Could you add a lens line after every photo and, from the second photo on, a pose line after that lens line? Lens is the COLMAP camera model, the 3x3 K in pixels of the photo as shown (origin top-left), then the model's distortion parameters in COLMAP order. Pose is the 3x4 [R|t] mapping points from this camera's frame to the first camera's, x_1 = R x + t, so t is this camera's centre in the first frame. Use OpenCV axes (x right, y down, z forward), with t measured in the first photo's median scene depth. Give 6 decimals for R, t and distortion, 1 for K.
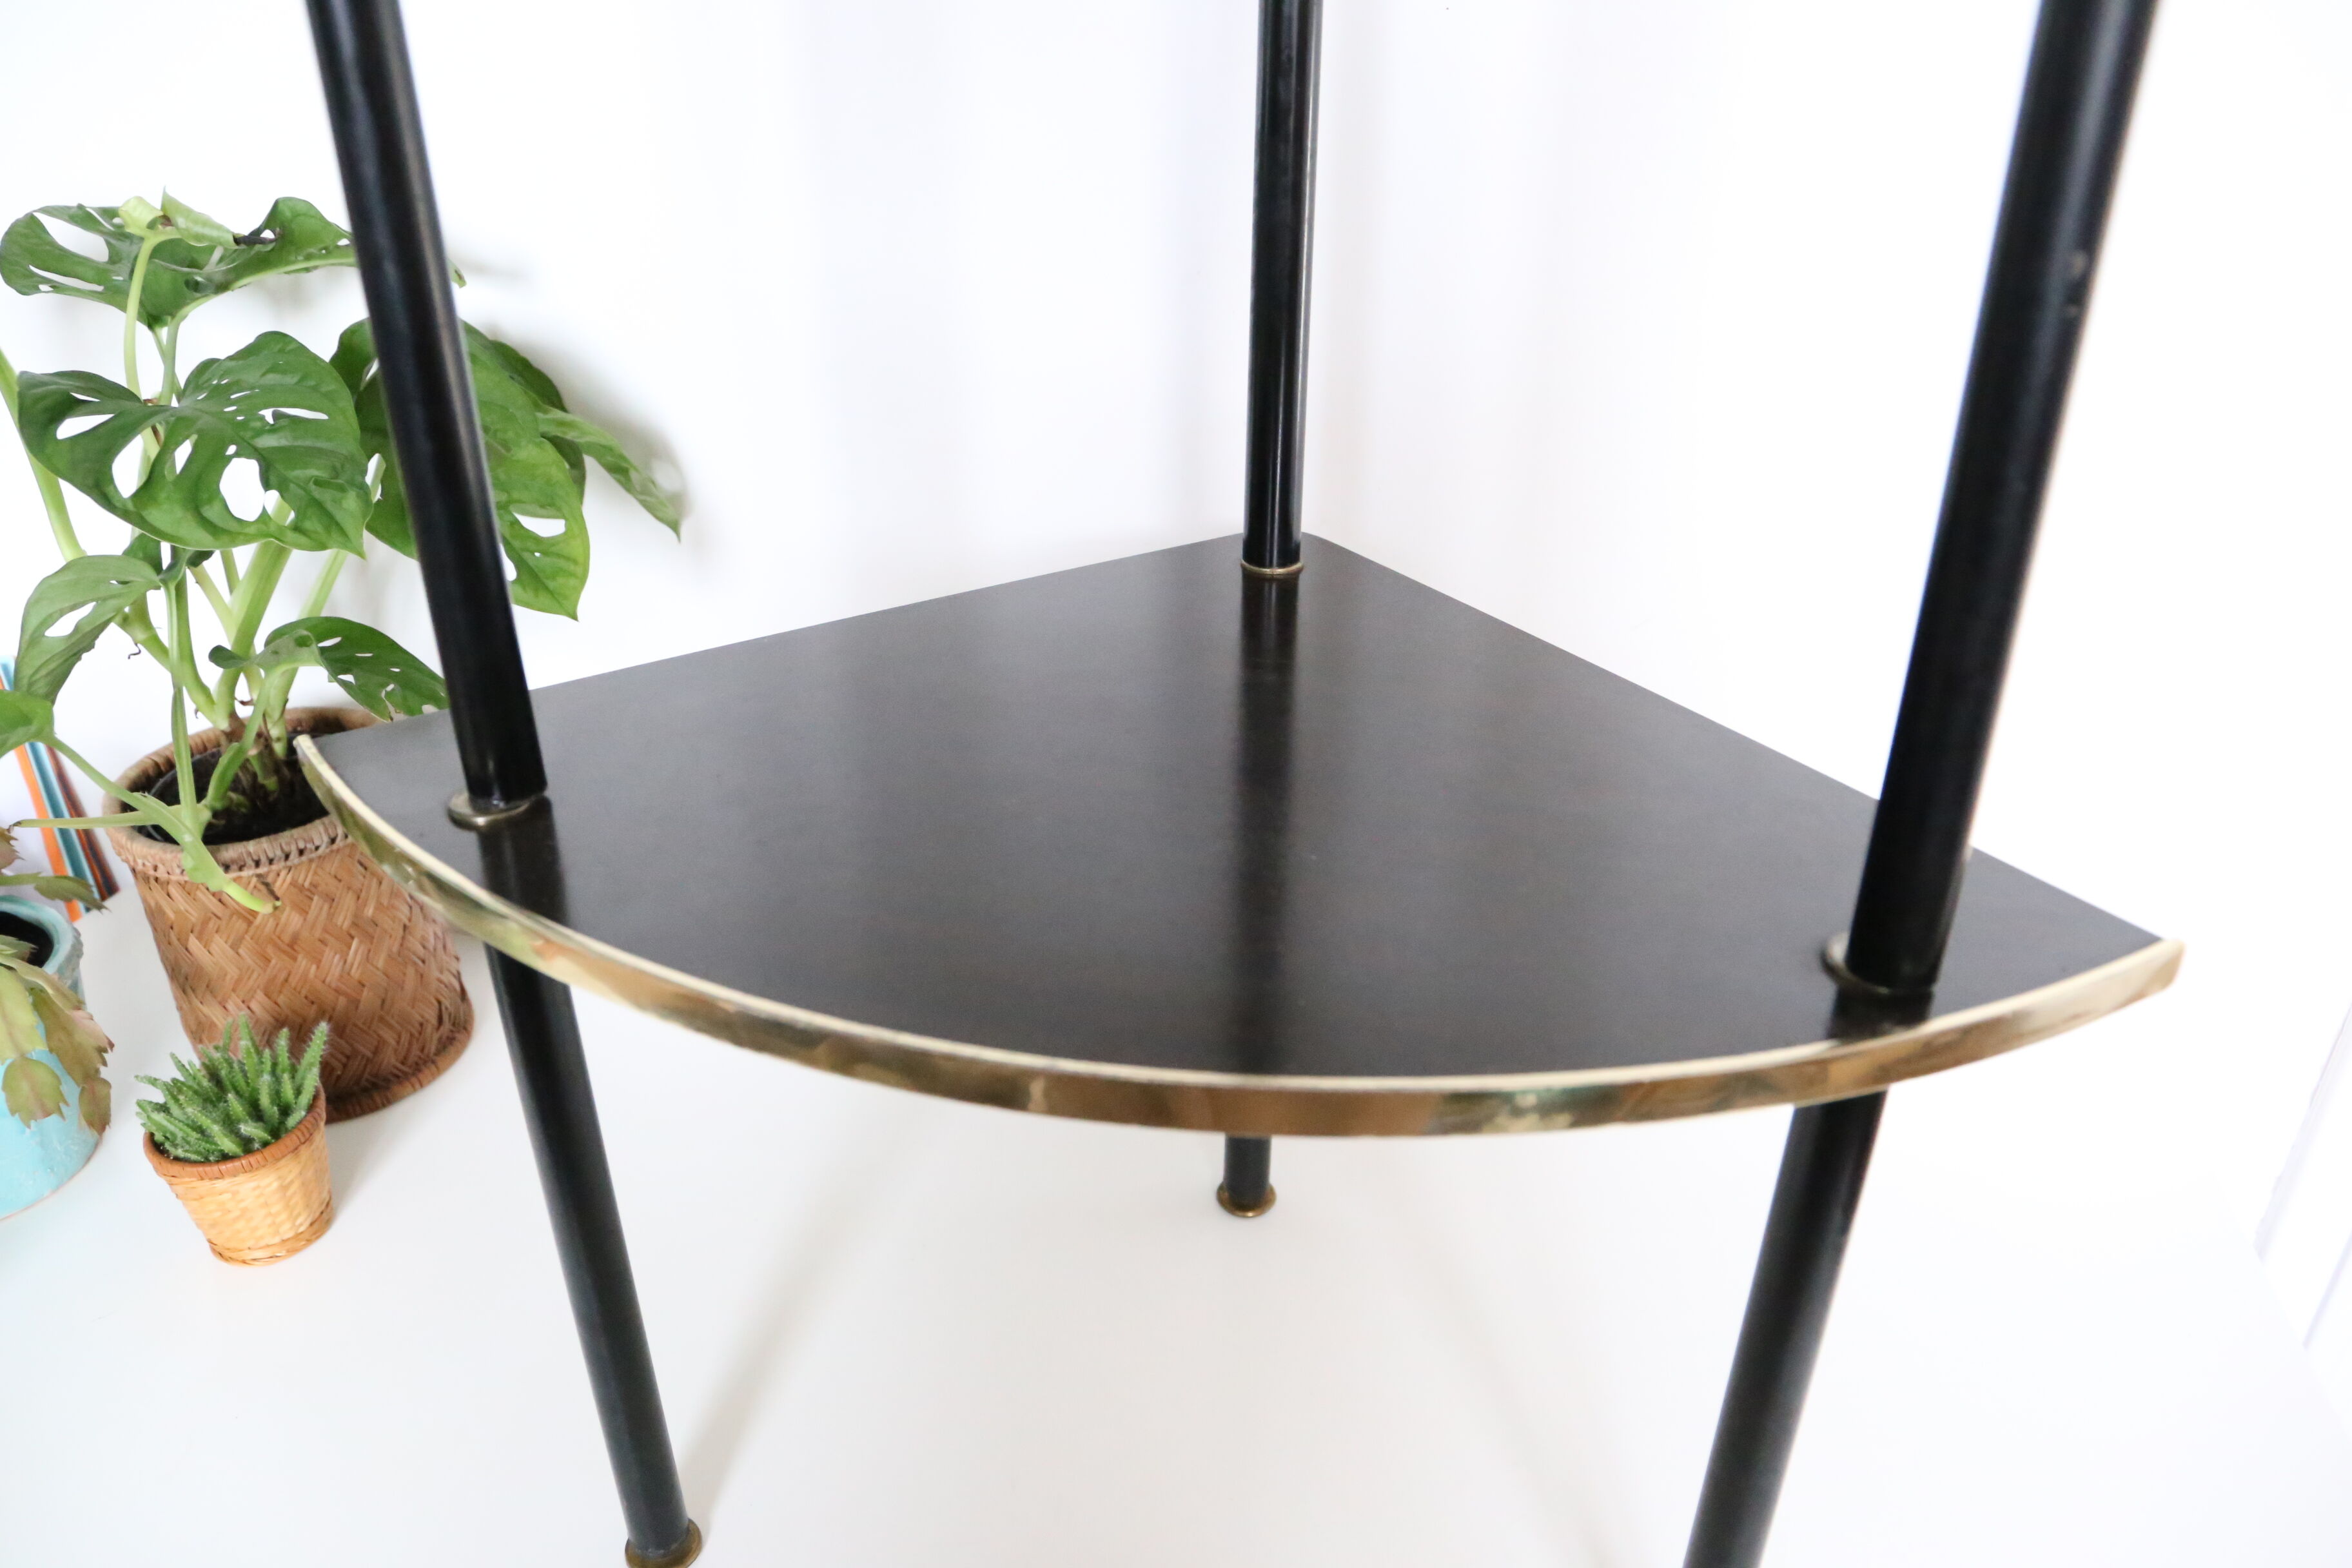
lens RADIAL K [[1793.4, 0, 1163.7], [0, 1793.4, 784.0], [0, 0, 1]] dist [-0.070912, 0.048051]
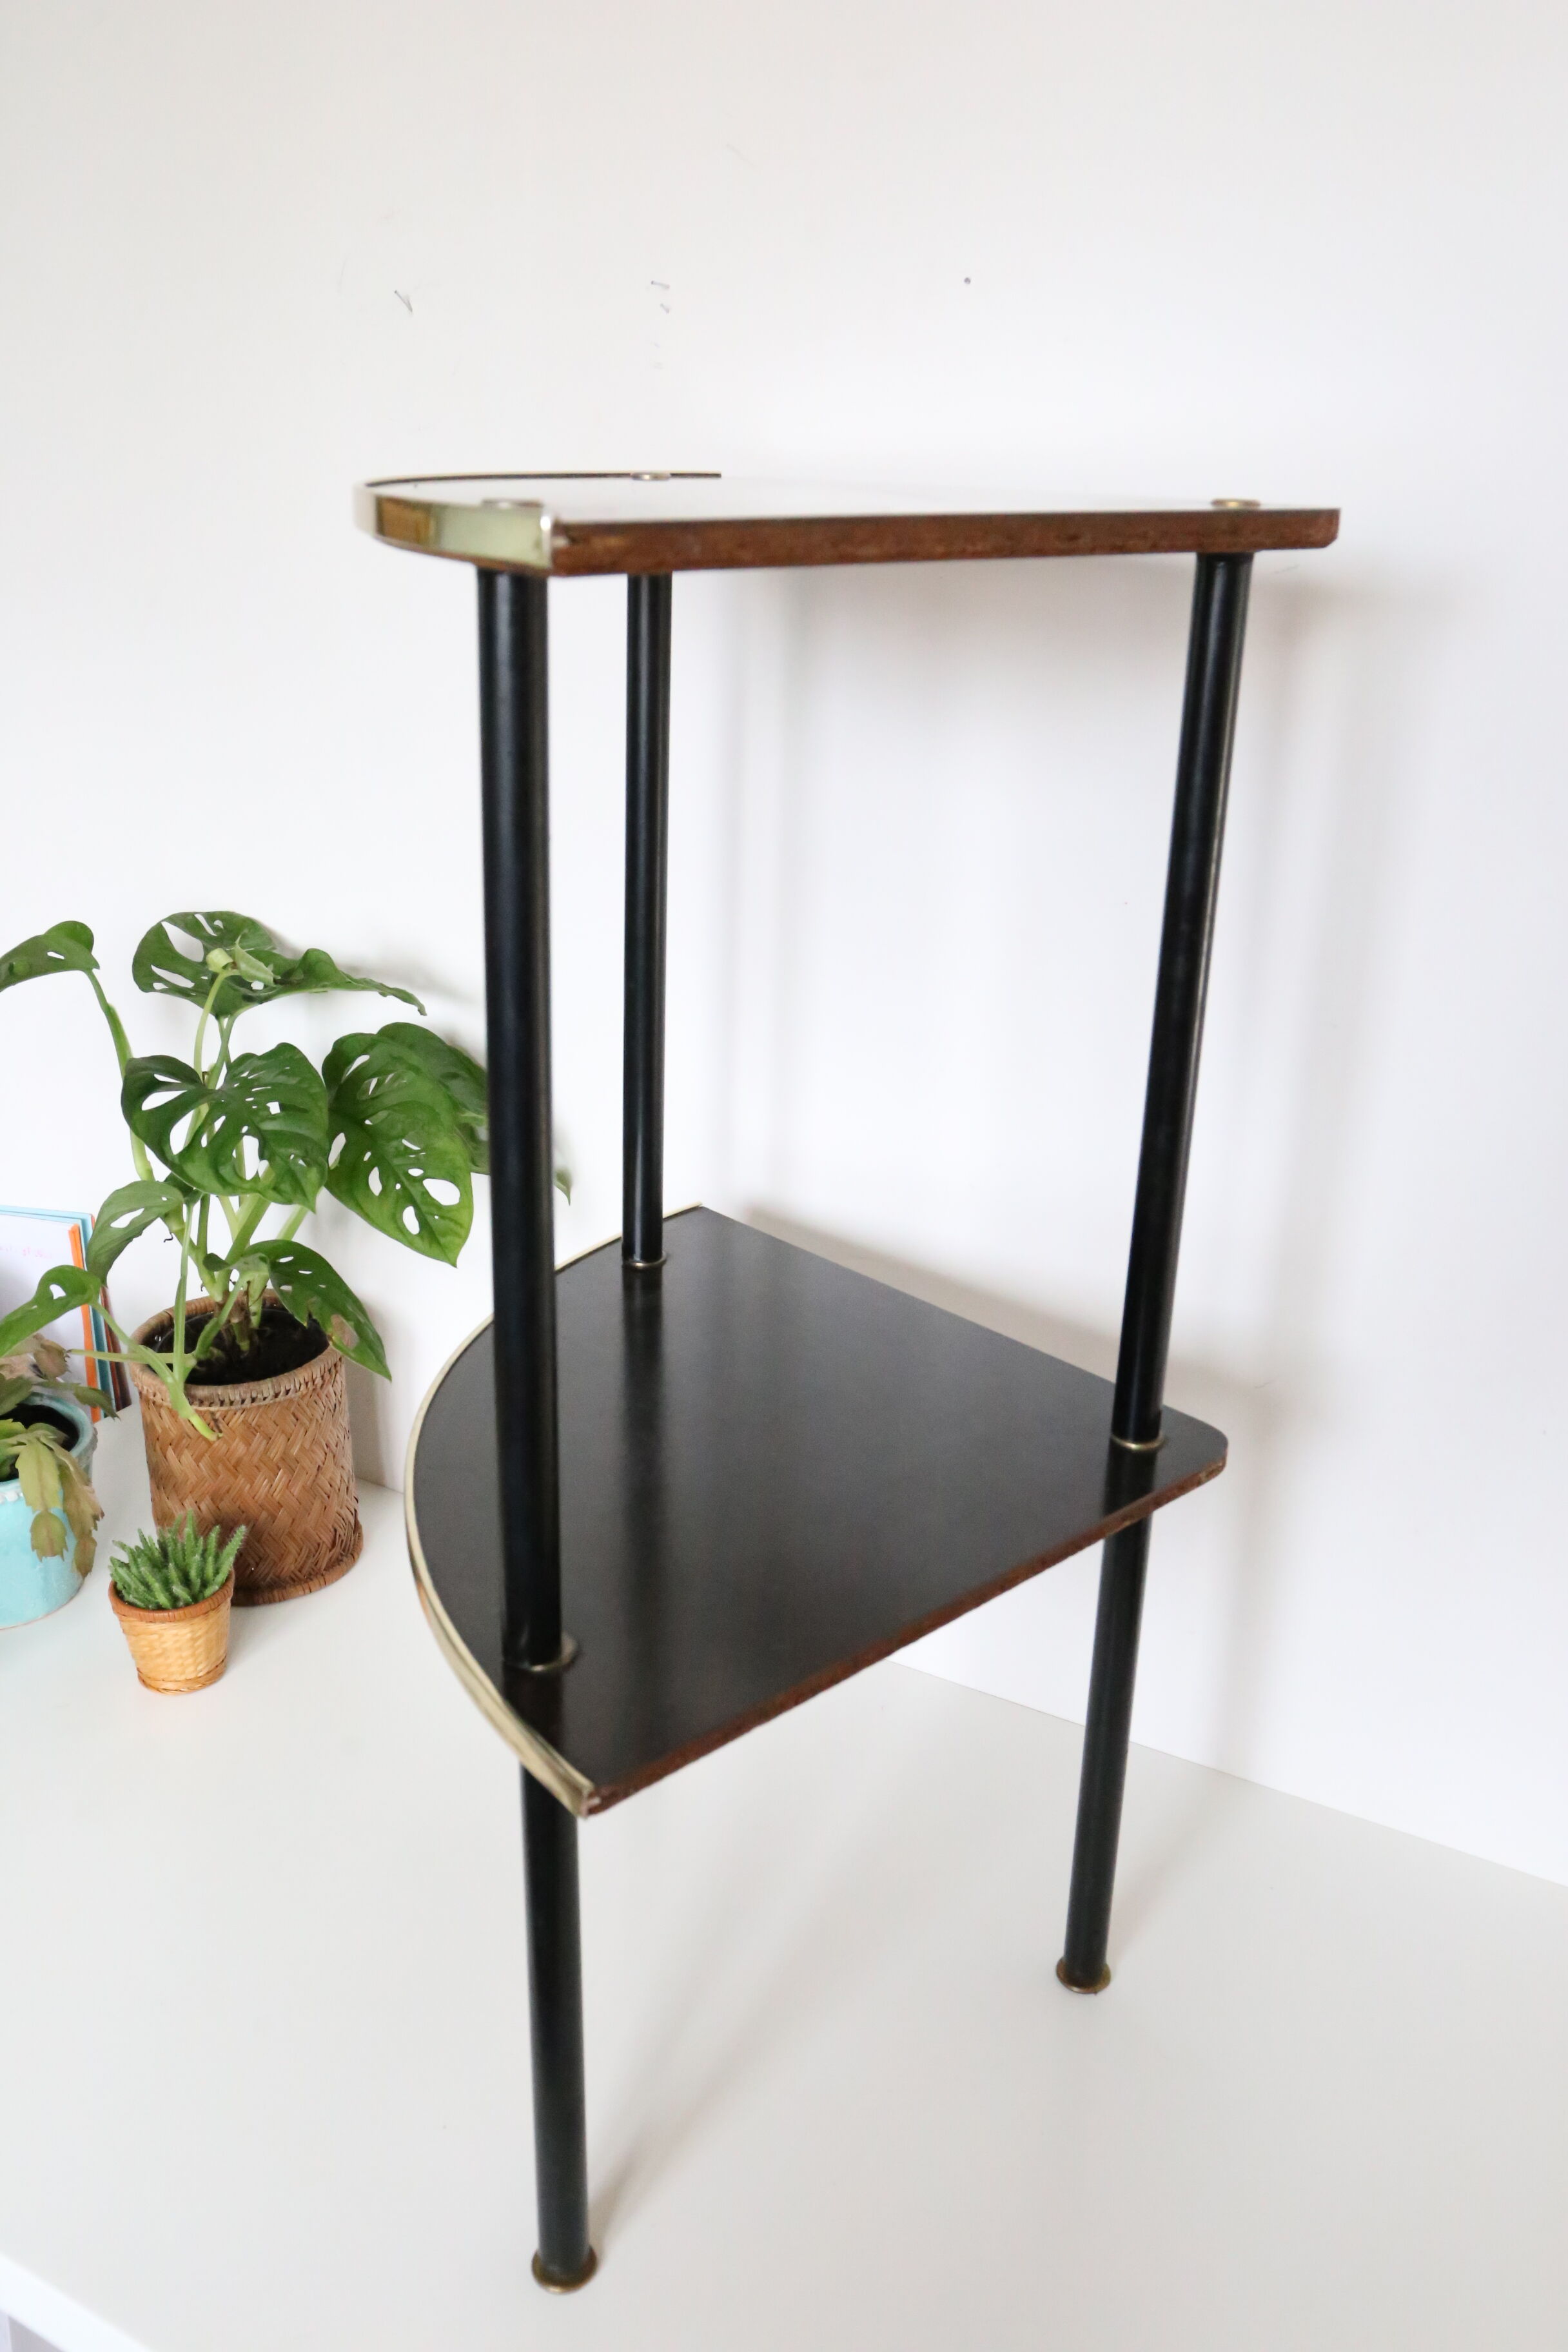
lens RADIAL K [[2238.2, 0, 782.3], [0, 2238.2, 1175.8], [0, 0, 1]] dist [-0.019367, 0.000000]
pose [[0.952825, 0.129708, -0.274409, 0.371611], [-0.158003, 0.983897, -0.083563, -0.054664], [0.259151, 0.122978, 0.957976, -0.598906]]
